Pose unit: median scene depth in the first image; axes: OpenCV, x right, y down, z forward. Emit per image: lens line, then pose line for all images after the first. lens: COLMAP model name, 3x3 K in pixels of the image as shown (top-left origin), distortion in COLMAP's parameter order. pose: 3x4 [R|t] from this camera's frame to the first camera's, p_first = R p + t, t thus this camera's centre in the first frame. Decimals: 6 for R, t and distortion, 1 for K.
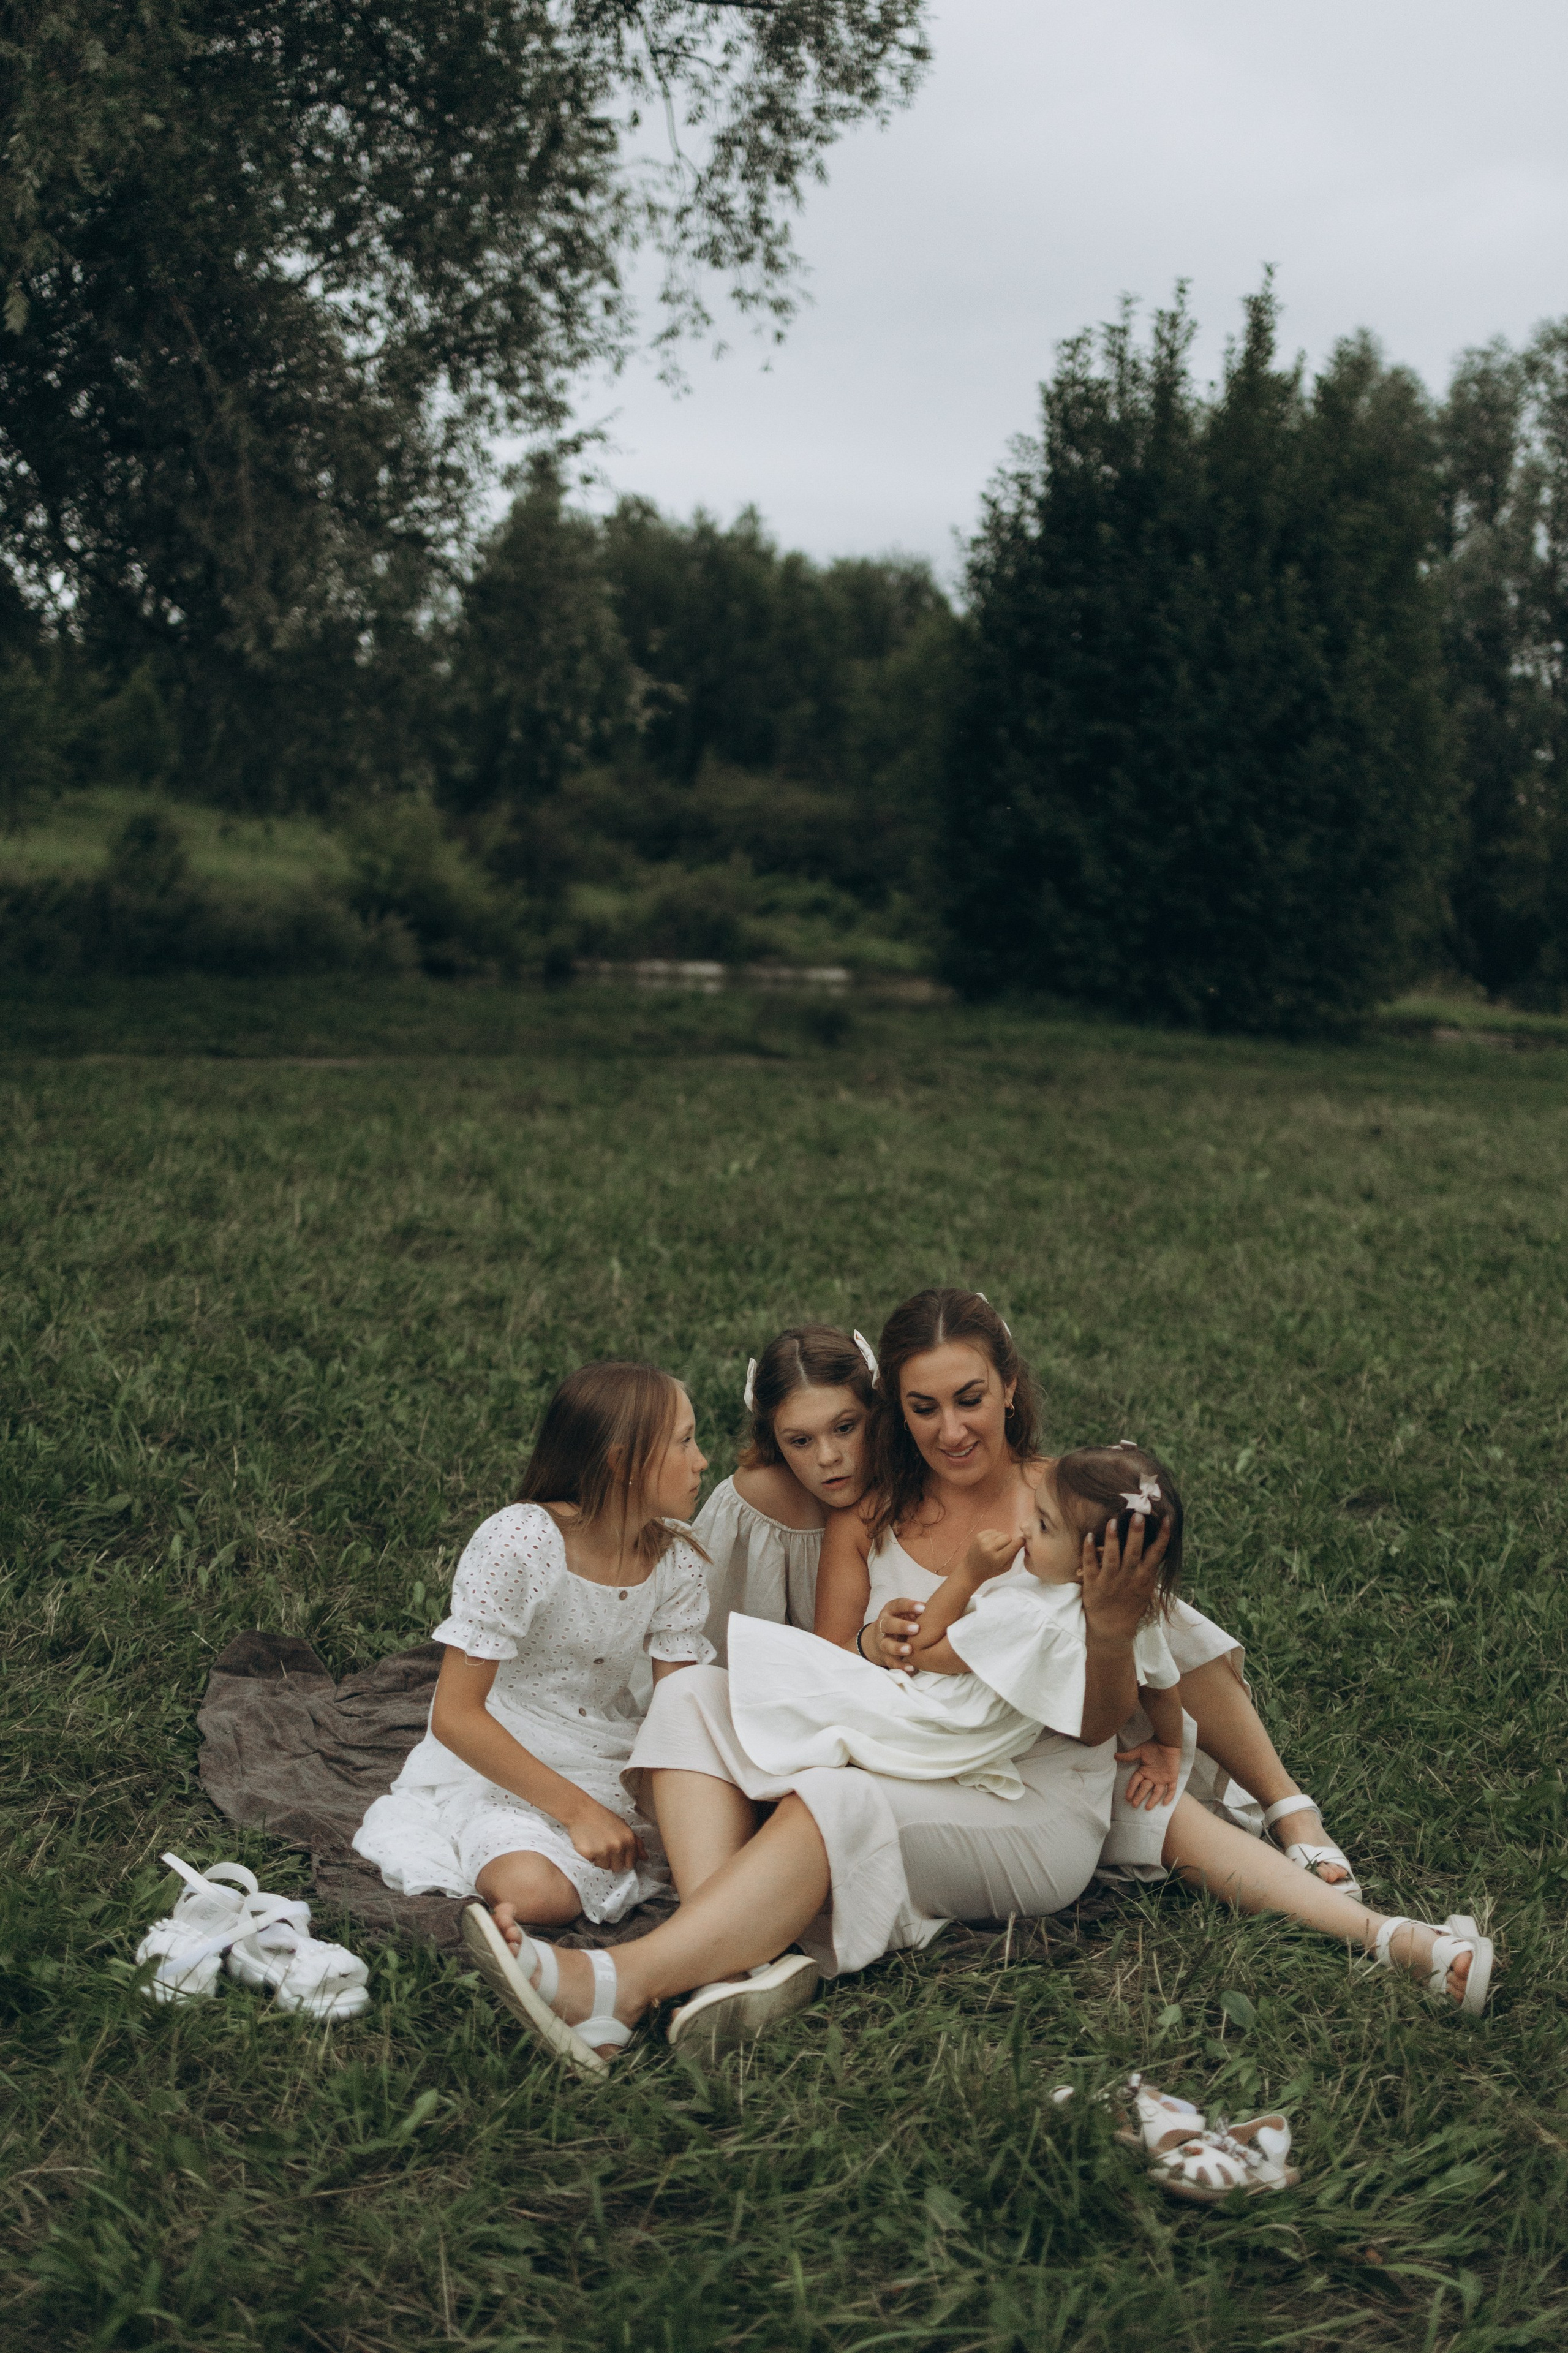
lens RADIAL K [[2397.8, 0, 784.0], [0, 2397.8, 1176.5], [0, 0, 1]] dist [0.002202, 0.002836]
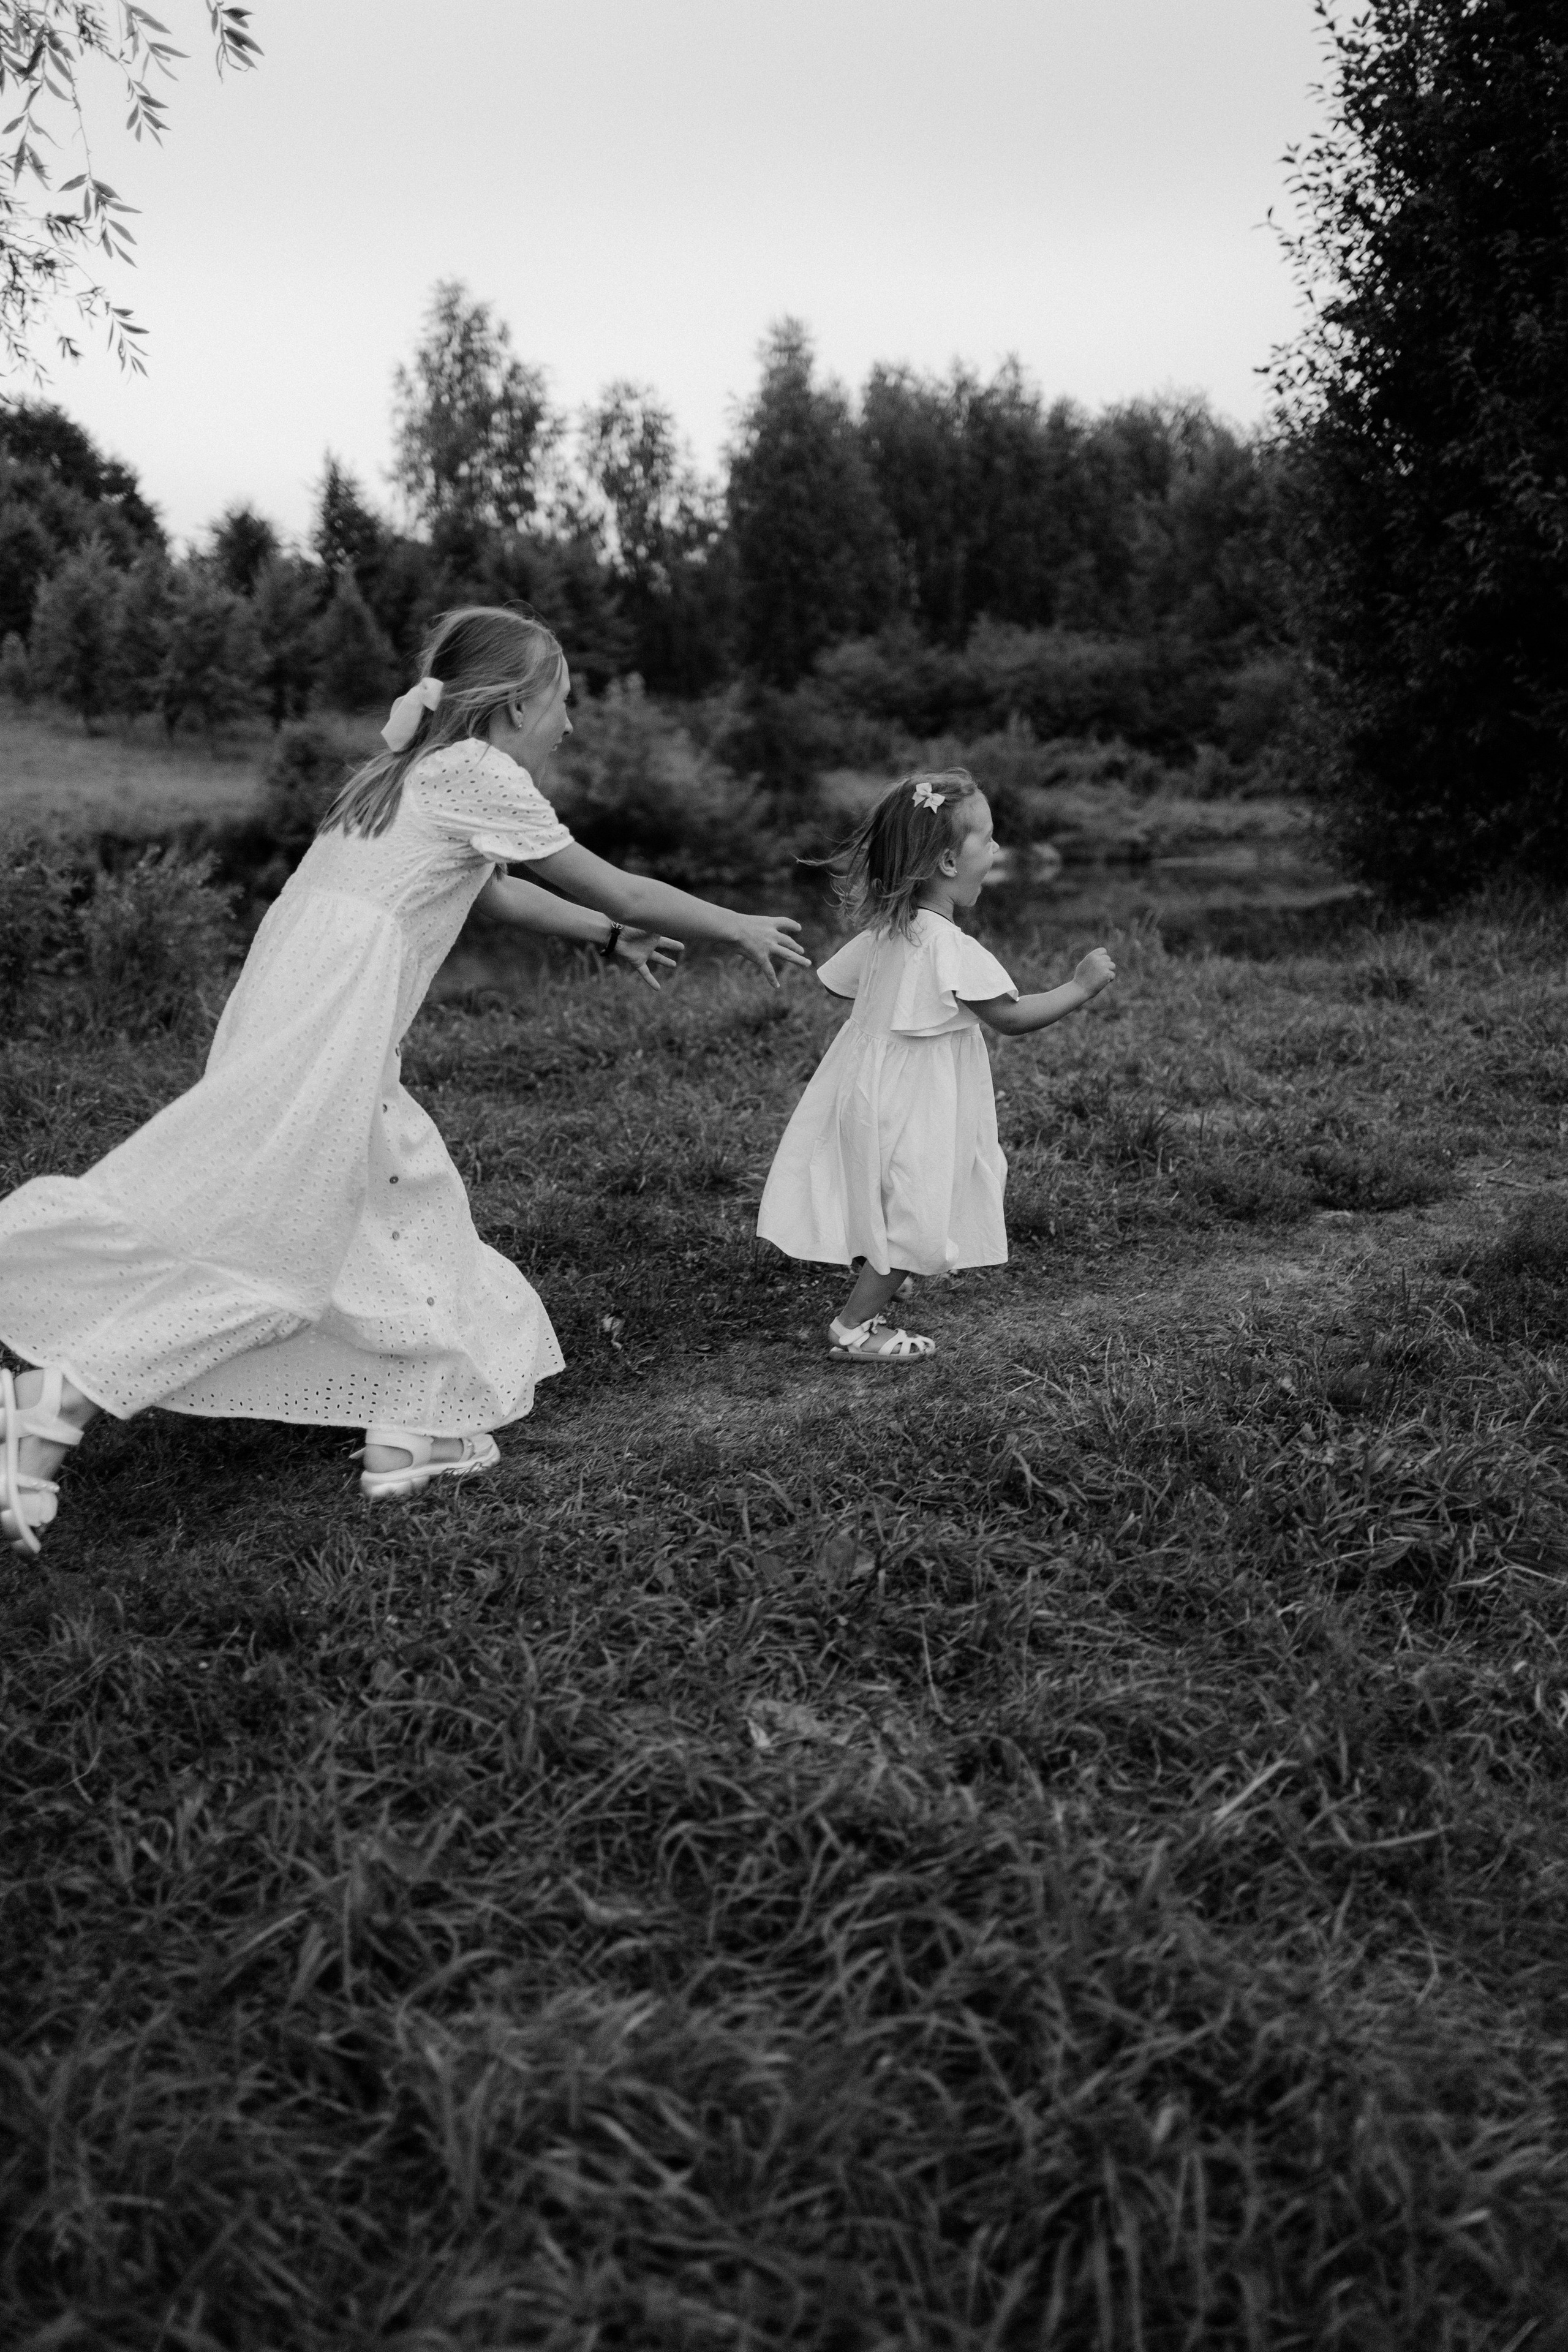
lens RADIAL K [[2349.8, 0, 784.0], [0, 2349.8, 1176.0], [0, 0, 1]] dist [-0.014045, -0.010082]
pose [[0.987508, -0.075164, -0.138486, 0.002714], [0.082043, 0.995628, 0.044650, -0.011930], [0.134525, -0.055454, 0.989357, 0.114850]]
